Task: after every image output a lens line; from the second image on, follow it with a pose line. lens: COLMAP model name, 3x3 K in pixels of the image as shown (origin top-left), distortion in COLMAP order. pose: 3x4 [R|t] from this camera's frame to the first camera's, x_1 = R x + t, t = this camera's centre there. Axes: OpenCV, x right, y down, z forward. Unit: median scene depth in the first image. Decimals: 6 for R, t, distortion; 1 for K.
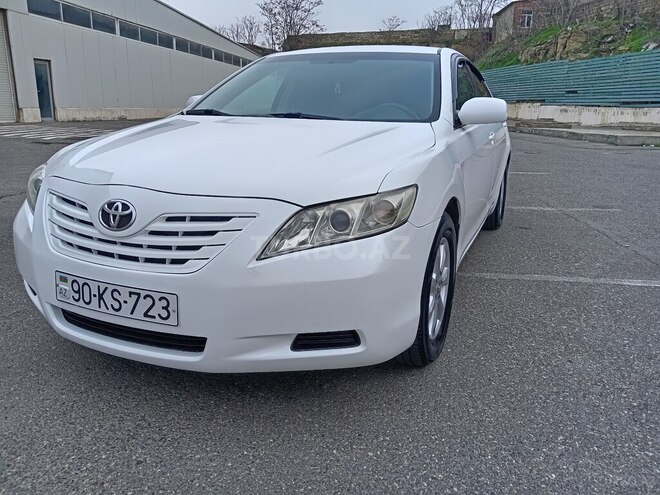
lens RADIAL K [[527.6, 0, 330.0], [0, 527.6, 247.5], [0, 0, 1]] dist [0.003169, -0.006700]
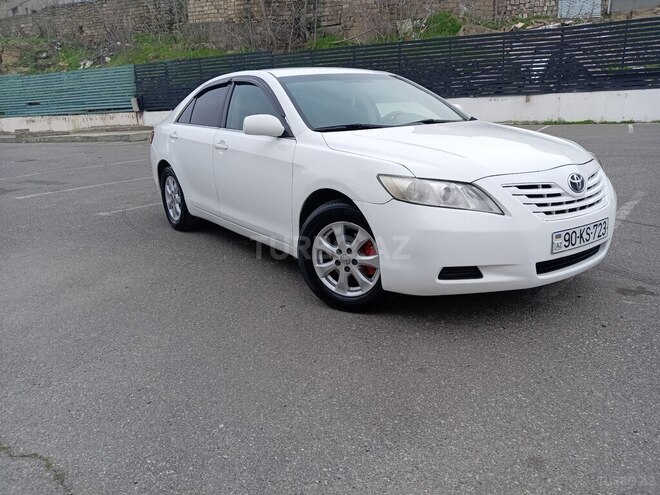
lens RADIAL K [[487.7, 0, 299.3], [0, 487.7, 216.4], [0, 0, 1]] dist [0.038189, -0.008528]
pose [[0.531402, -0.222102, 0.817485, -1.089800], [0.269528, 0.959198, 0.085399, -0.165310], [-0.803098, 0.174955, 0.569583, 0.438219]]
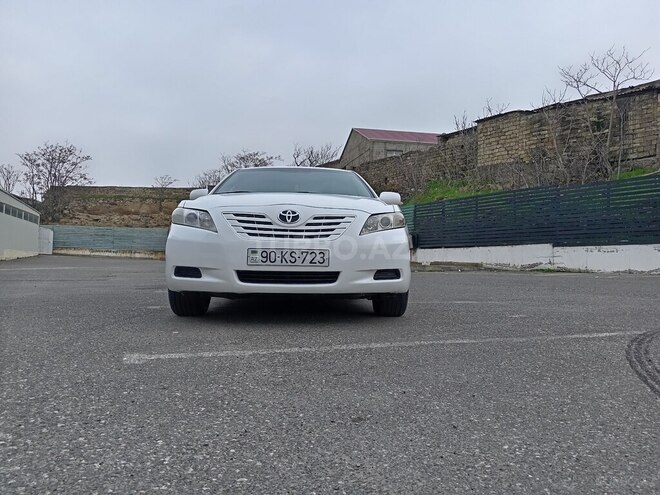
lens RADIAL K [[519.1, 0, 317.7], [0, 519.1, 247.7], [0, 0, 1]] dist [0.155638, -0.204852]
pose [[0.912092, 0.001725, 0.409982, -0.584153], [0.114267, 0.959297, -0.258248, 0.302052], [-0.393740, 0.282394, 0.874770, -0.389505]]
